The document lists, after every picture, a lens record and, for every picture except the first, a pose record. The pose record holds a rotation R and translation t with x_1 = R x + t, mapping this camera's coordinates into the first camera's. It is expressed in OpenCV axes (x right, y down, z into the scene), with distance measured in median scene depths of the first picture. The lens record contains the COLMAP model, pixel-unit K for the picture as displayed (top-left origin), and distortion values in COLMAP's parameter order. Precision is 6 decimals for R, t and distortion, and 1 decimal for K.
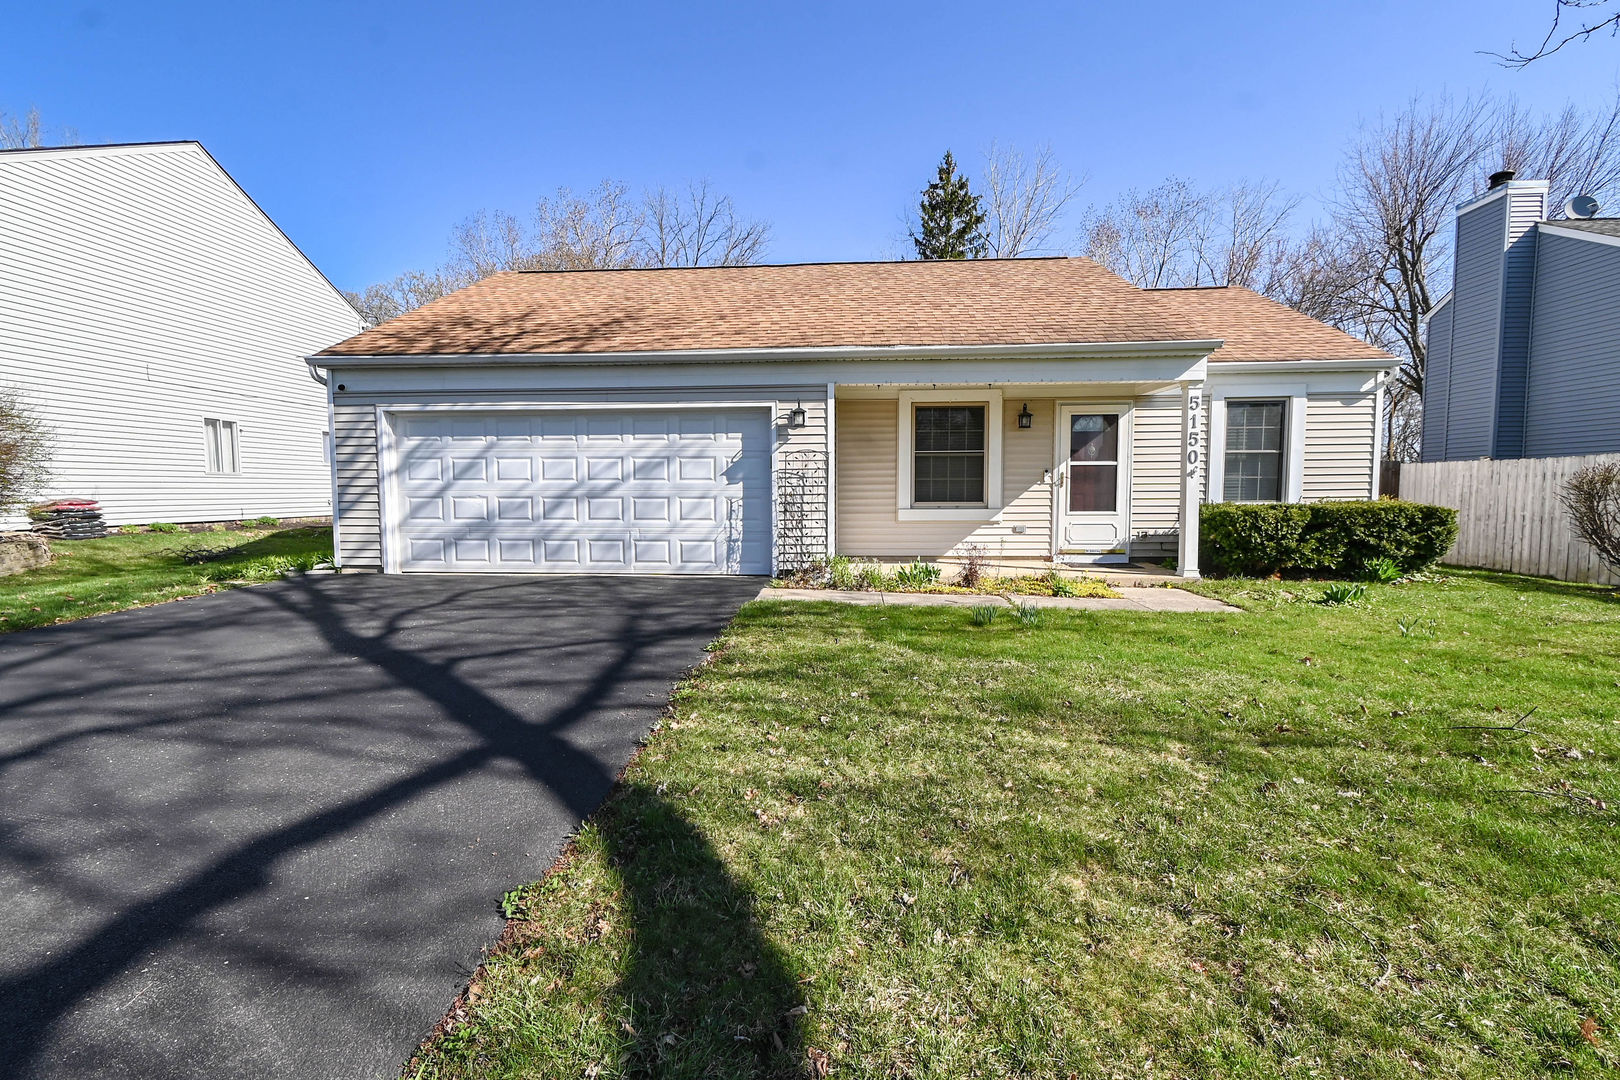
lens RADIAL K [[720.3, 0, 810.0], [0, 720.3, 540.0], [0, 0, 1]] dist [0.003124, -0.001191]
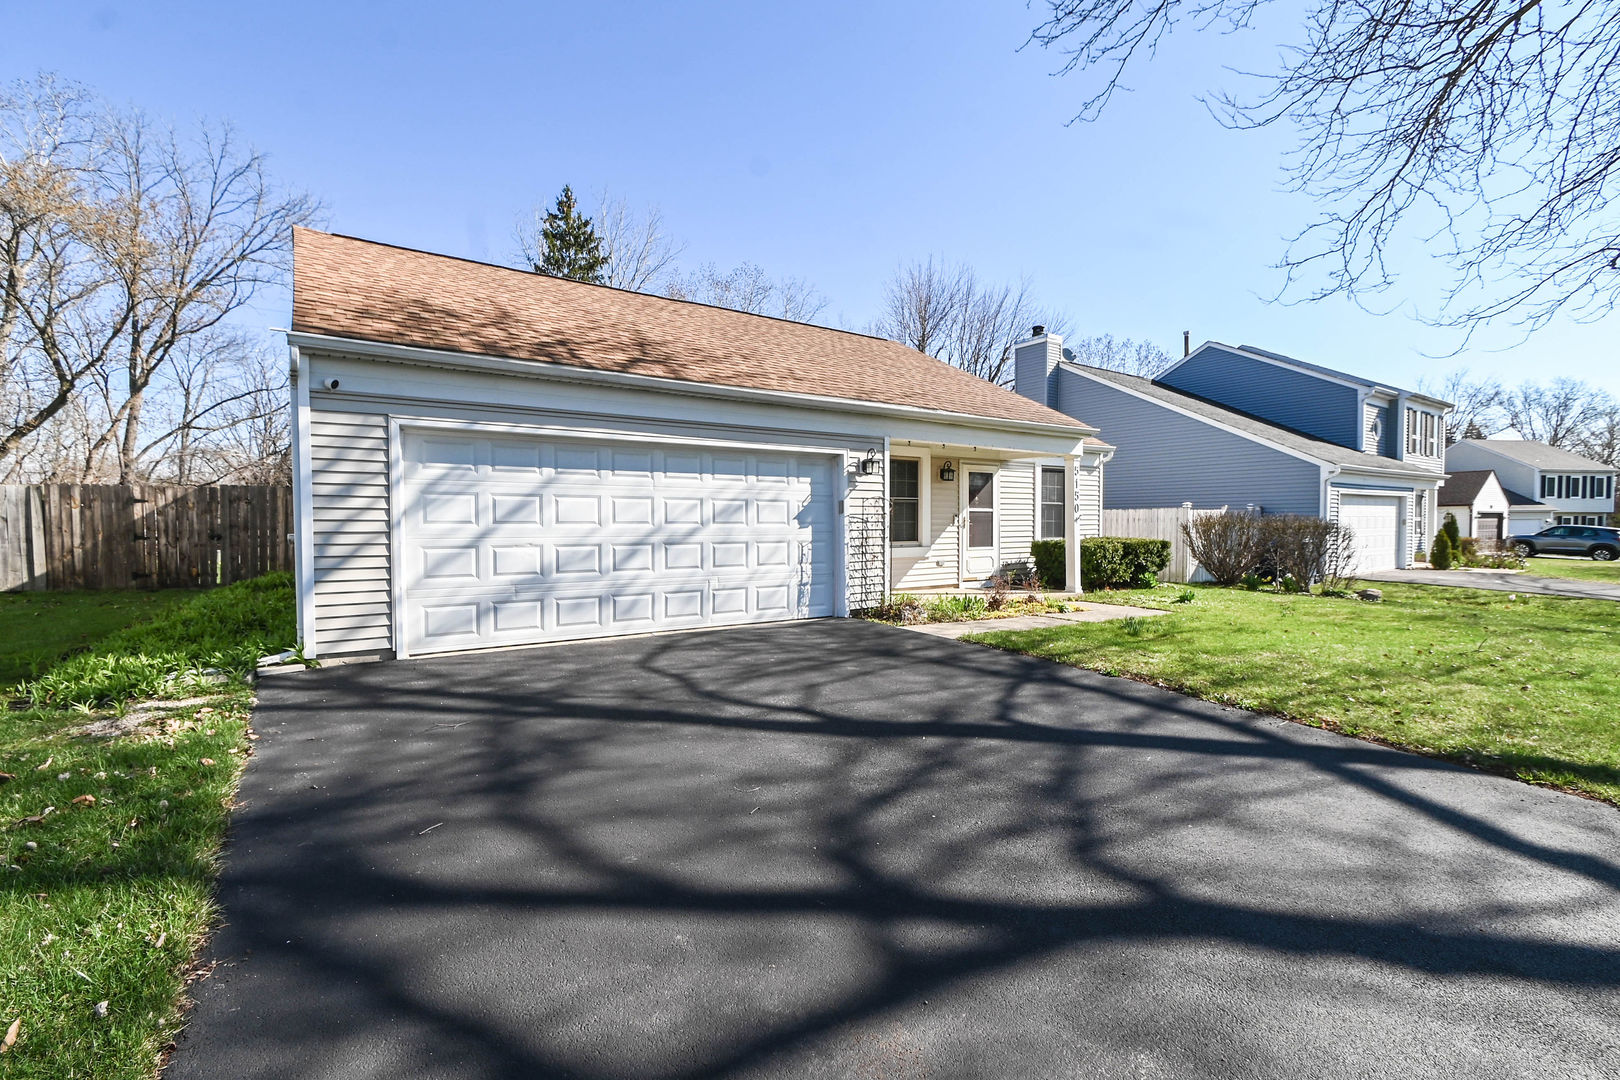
lens RADIAL K [[710.6, 0, 800.3], [0, 710.6, 542.8], [0, 0, 1]] dist [0.001024, -0.000076]
pose [[0.778932, -0.017234, 0.626872, -0.712881], [0.042555, 0.998771, -0.025420, -0.031530], [-0.625663, 0.046477, 0.778708, 0.228636]]
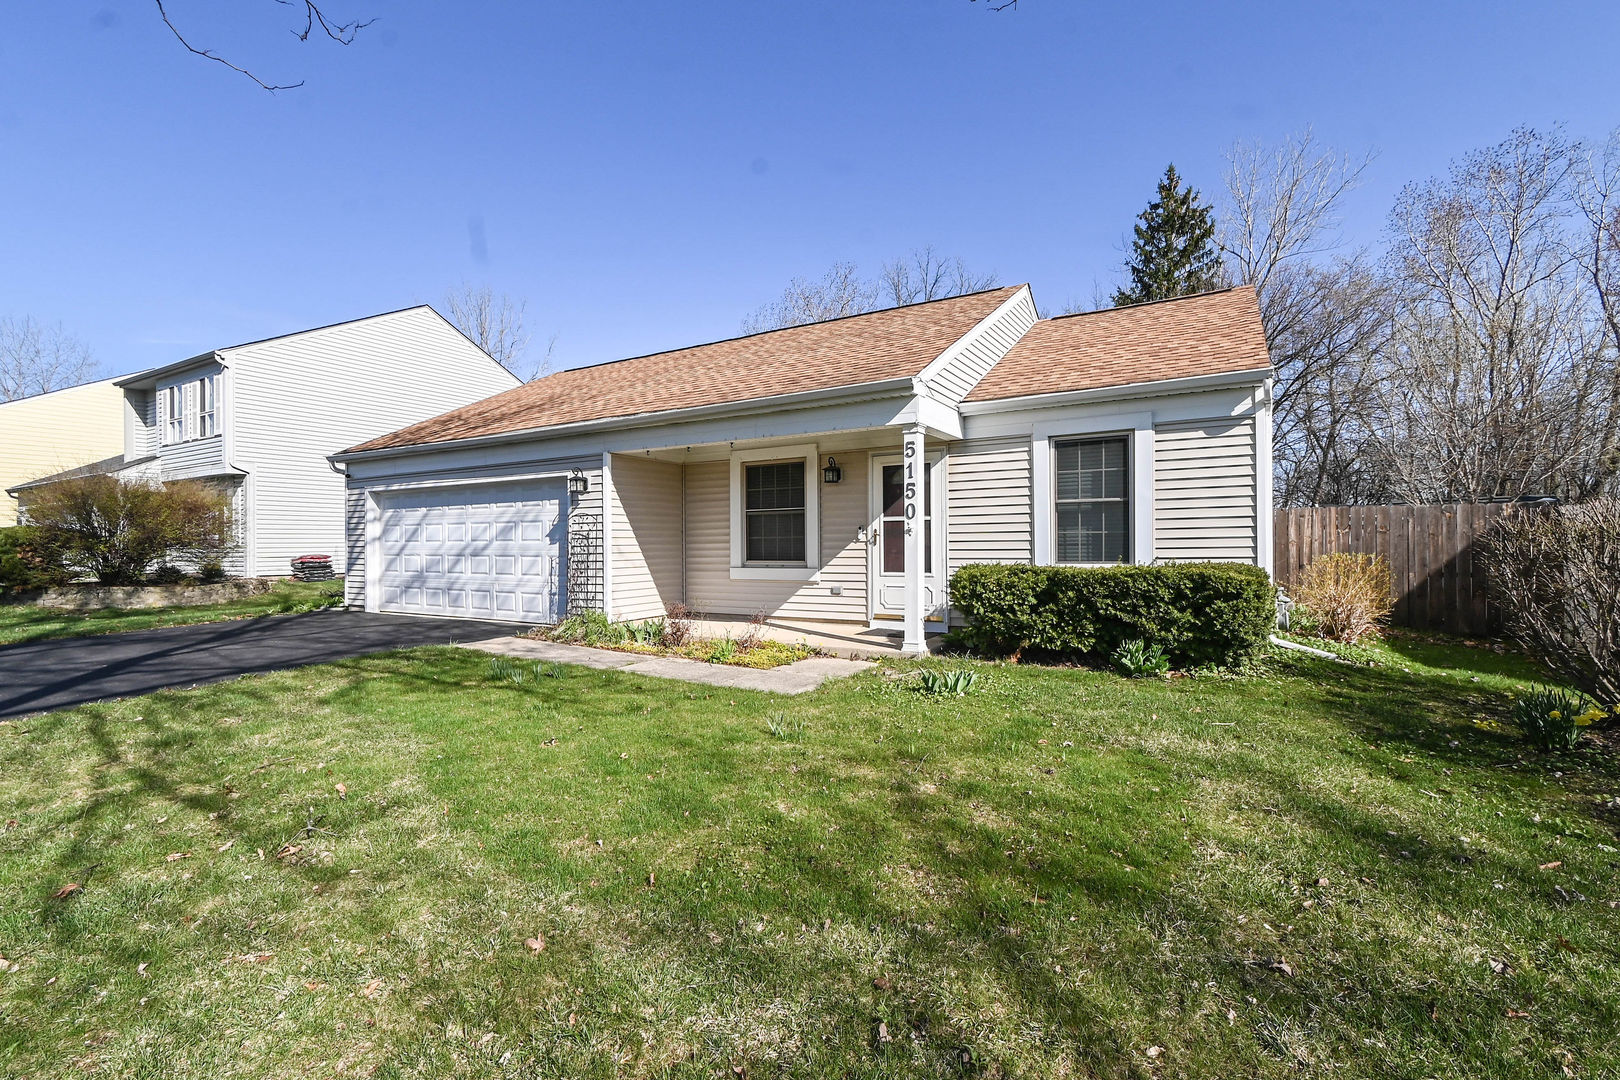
lens RADIAL K [[720.3, 0, 810.0], [0, 720.3, 540.0], [0, 0, 1]] dist [0.003124, -0.001191]
pose [[0.894557, -0.006590, -0.446905, 0.740018], [-0.027214, 0.997233, -0.069177, -0.016423], [0.446124, 0.074045, 0.891903, 0.163583]]
